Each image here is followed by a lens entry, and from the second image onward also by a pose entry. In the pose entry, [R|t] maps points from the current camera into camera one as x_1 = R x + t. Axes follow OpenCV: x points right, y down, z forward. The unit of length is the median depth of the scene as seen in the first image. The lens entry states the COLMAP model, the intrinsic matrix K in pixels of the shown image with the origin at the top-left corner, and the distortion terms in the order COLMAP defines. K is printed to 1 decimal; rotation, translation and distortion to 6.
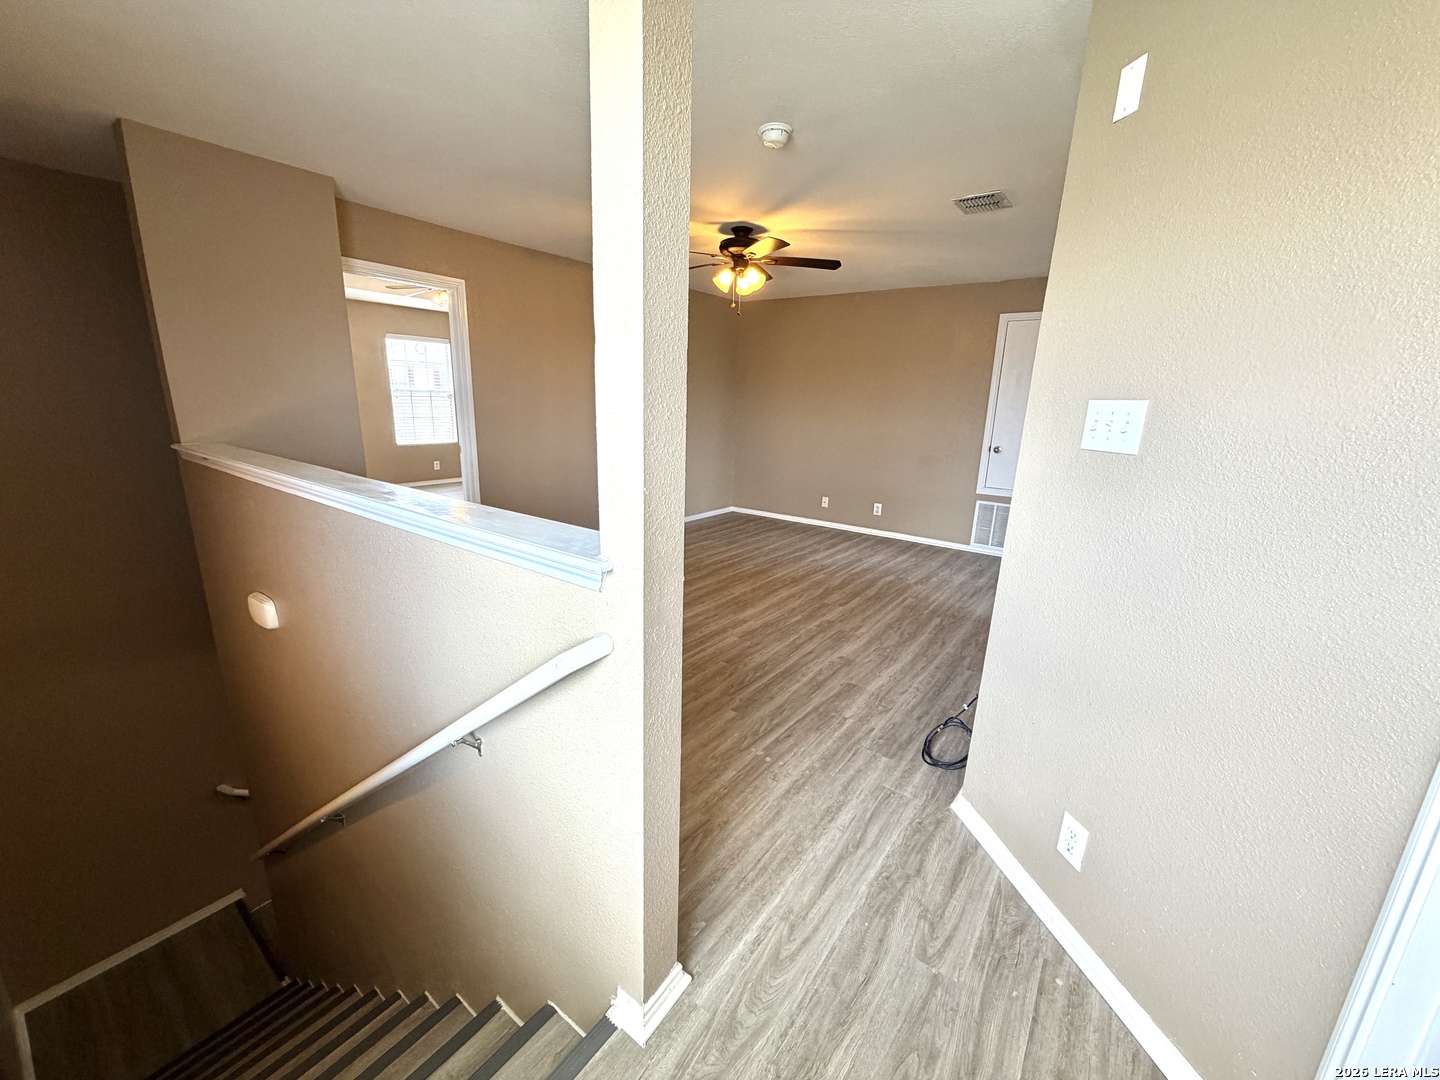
lens RADIAL K [[573.0, 0, 717.2], [0, 573.0, 541.2], [0, 0, 1]] dist [0.001781, -0.000481]
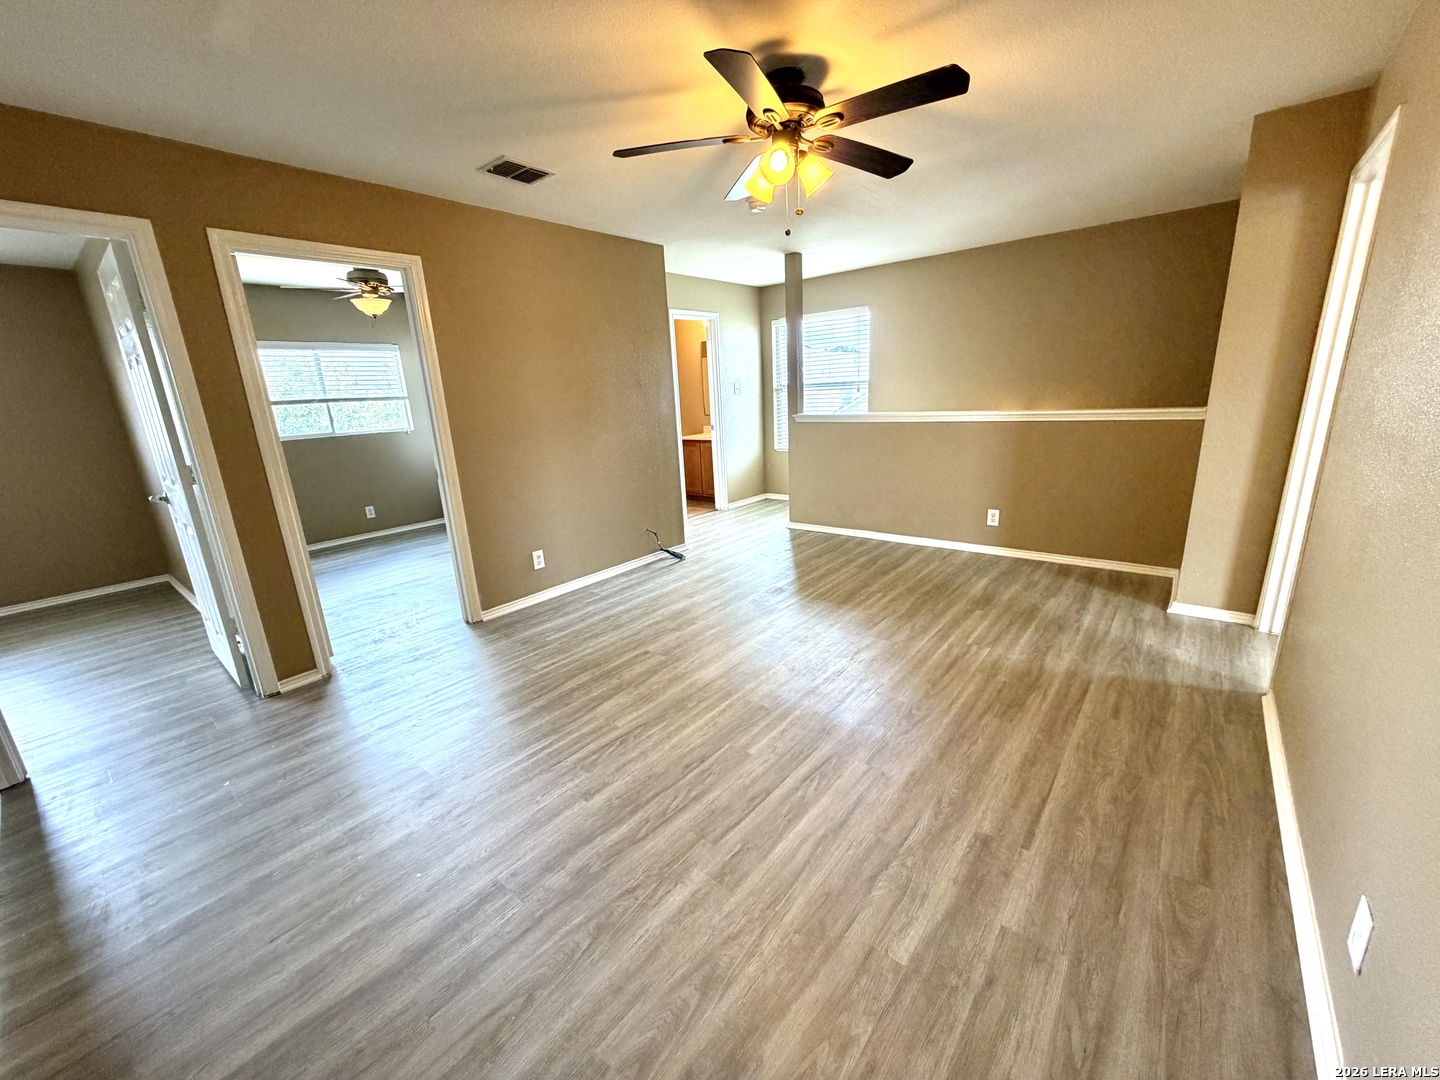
lens RADIAL K [[573.0, 0, 717.2], [0, 573.0, 541.2], [0, 0, 1]] dist [0.001781, -0.000481]
pose [[-0.998471, 0.007562, 0.054762, 0.076160], [0.033572, 0.869958, 0.491982, -0.403728], [-0.043920, 0.493068, -0.868881, 1.612710]]
